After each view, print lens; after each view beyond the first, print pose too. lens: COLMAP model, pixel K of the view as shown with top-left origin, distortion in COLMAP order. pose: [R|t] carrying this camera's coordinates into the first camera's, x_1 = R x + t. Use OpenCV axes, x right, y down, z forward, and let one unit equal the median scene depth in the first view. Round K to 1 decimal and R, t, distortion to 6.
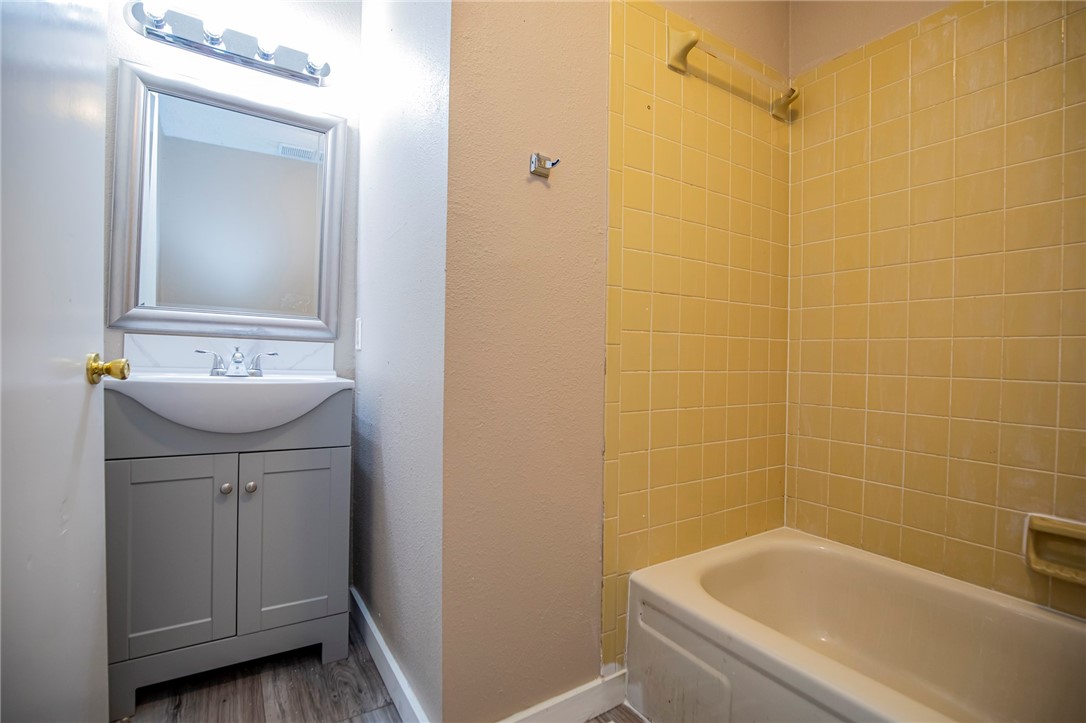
lens RADIAL K [[504.8, 0, 543.6], [0, 504.8, 358.8], [0, 0, 1]] dist [-0.027458, 0.002924]
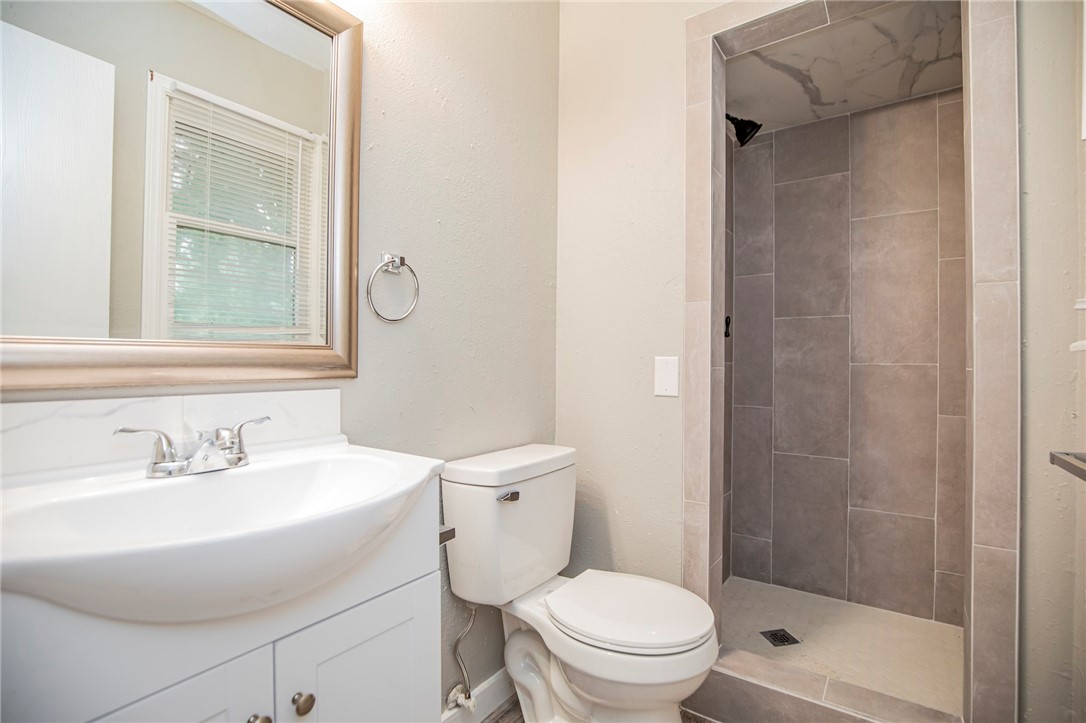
lens RADIAL K [[504.8, 0, 543.4], [0, 504.8, 361.4], [0, 0, 1]] dist [-0.027458, 0.002924]
pose [[0.926784, -0.021657, 0.374969, -0.492069], [0.021681, 0.999756, 0.004155, -0.072490], [-0.374968, 0.004279, 0.927028, 0.410583]]
